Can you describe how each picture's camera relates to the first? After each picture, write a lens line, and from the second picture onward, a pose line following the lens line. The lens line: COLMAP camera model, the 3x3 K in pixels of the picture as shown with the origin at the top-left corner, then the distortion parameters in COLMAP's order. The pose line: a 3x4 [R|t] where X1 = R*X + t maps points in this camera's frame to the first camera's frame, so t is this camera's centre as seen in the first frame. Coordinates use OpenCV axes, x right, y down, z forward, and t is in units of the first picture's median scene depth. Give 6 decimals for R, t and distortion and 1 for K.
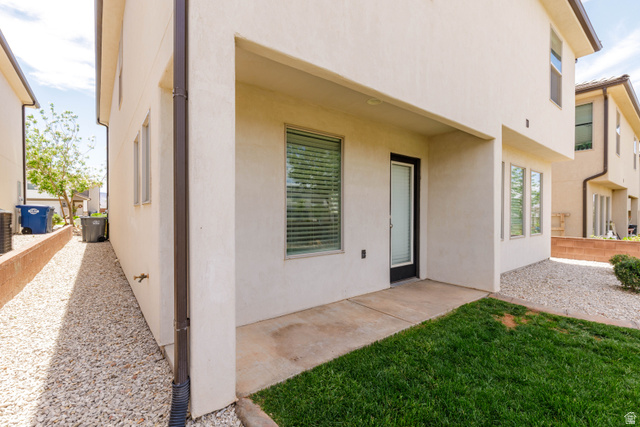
lens RADIAL K [[287.4, 0, 320.1], [0, 287.4, 213.3], [0, 0, 1]] dist [0.002612, -0.000055]
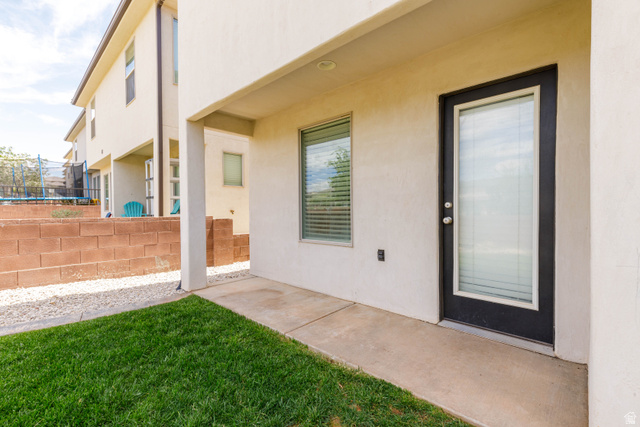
lens RADIAL K [[287.4, 0, 319.4], [0, 287.4, 214.5], [0, 0, 1]] dist [0.002612, -0.000055]
pose [[0.144352, 0.018447, -0.989354, 1.001157], [0.005012, 0.999800, 0.019373, 0.023335], [0.989514, -0.007755, 0.144231, 0.849804]]
